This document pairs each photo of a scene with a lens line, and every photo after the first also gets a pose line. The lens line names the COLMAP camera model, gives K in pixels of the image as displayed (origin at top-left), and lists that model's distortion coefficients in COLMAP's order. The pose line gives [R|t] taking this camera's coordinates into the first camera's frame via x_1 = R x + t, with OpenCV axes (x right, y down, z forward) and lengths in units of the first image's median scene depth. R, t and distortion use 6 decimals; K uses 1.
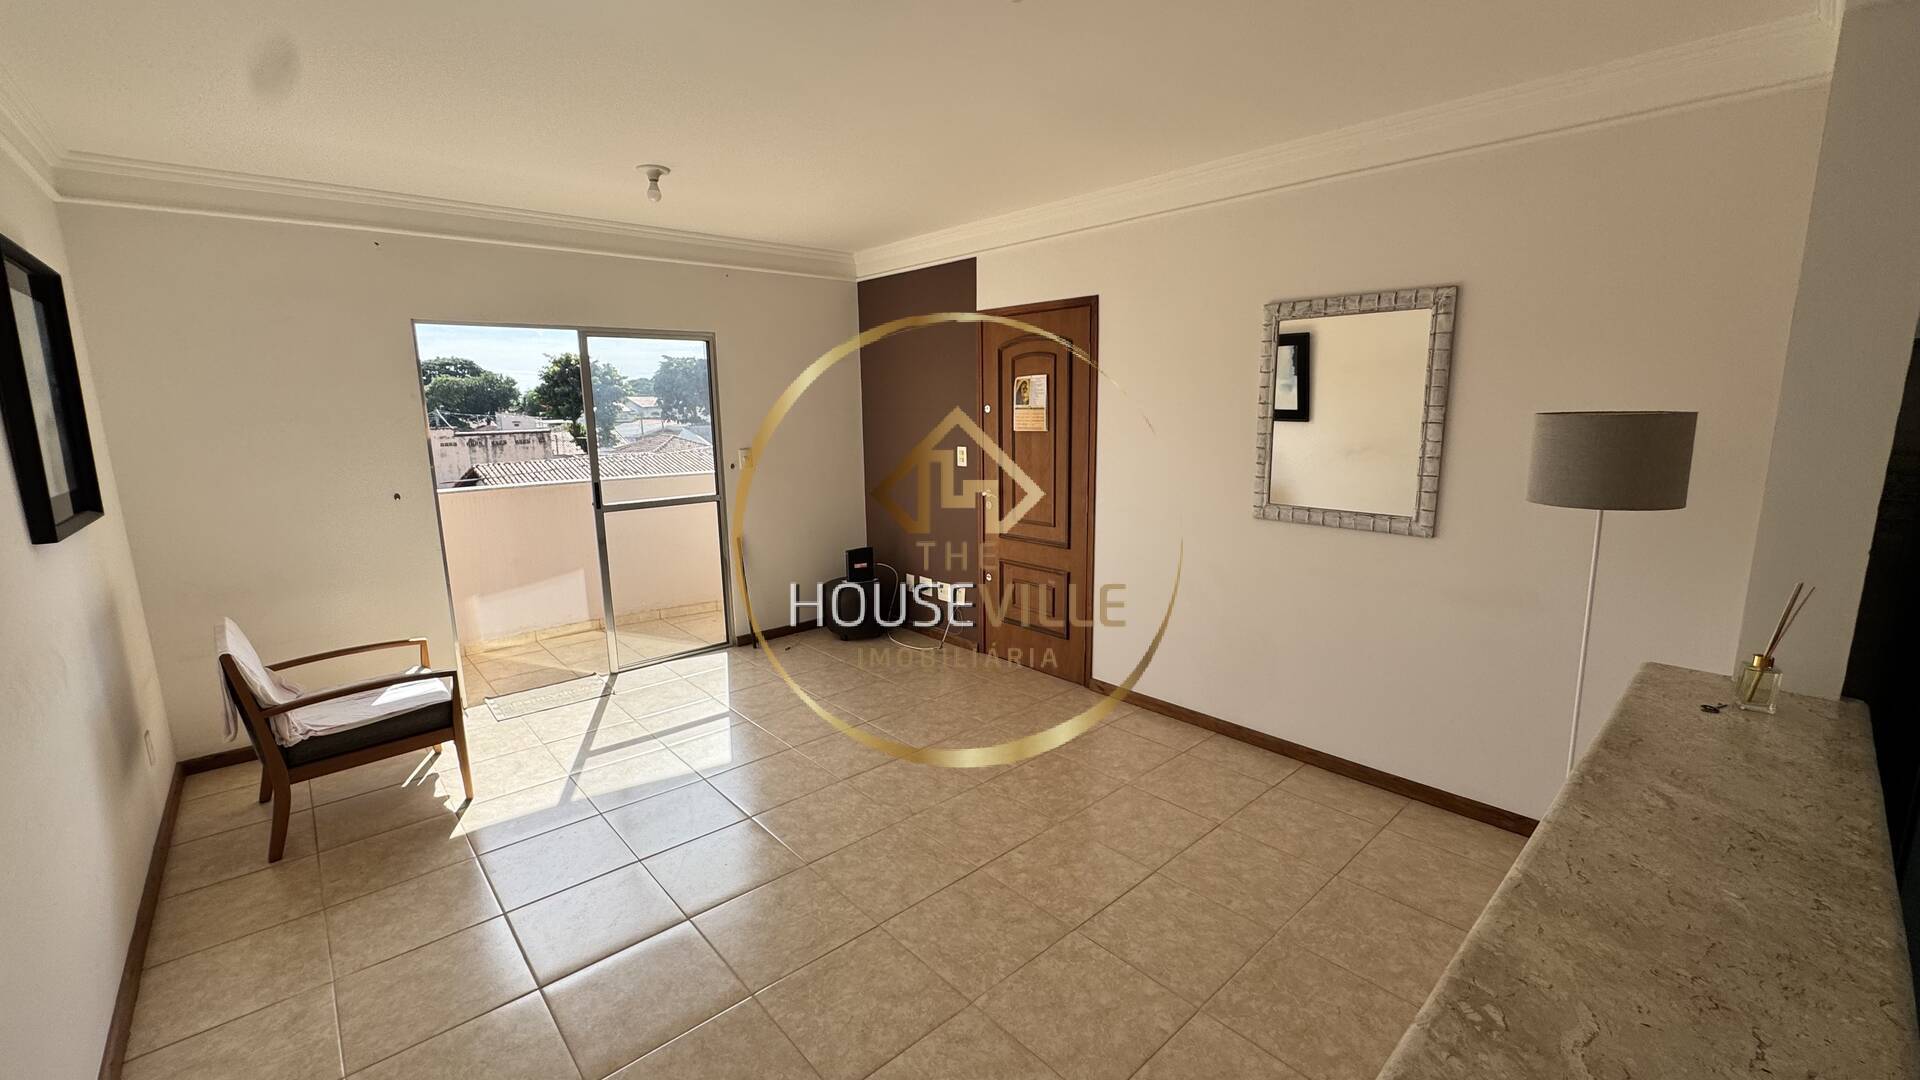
lens RADIAL K [[768.1, 0, 956.0], [0, 768.1, 543.0], [0, 0, 1]] dist [-0.001637, 0.000005]
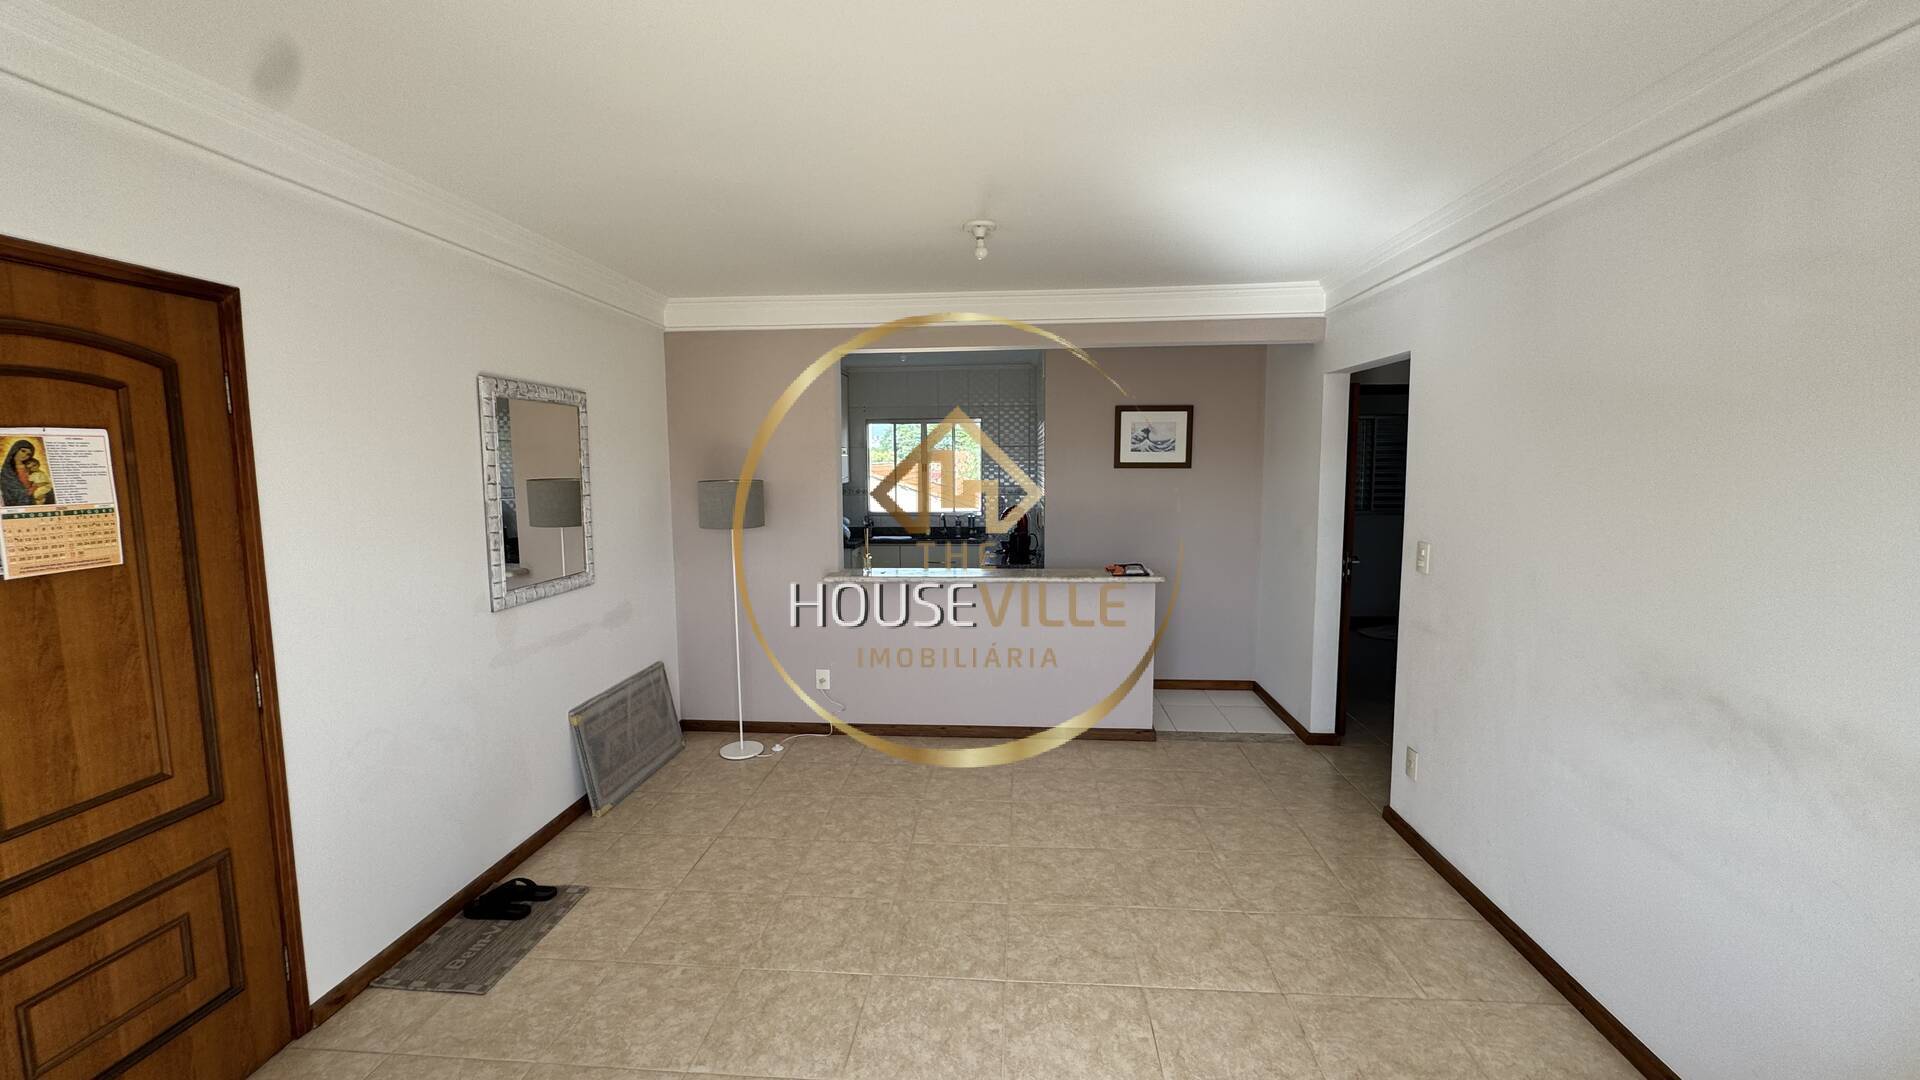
lens RADIAL K [[768.1, 0, 956.0], [0, 768.1, 543.0], [0, 0, 1]] dist [-0.001637, 0.000005]
pose [[-0.686150, -0.060923, 0.724904, -0.503153], [0.146627, 0.964453, 0.219843, -0.185559], [-0.712530, 0.257136, -0.652827, 0.968350]]
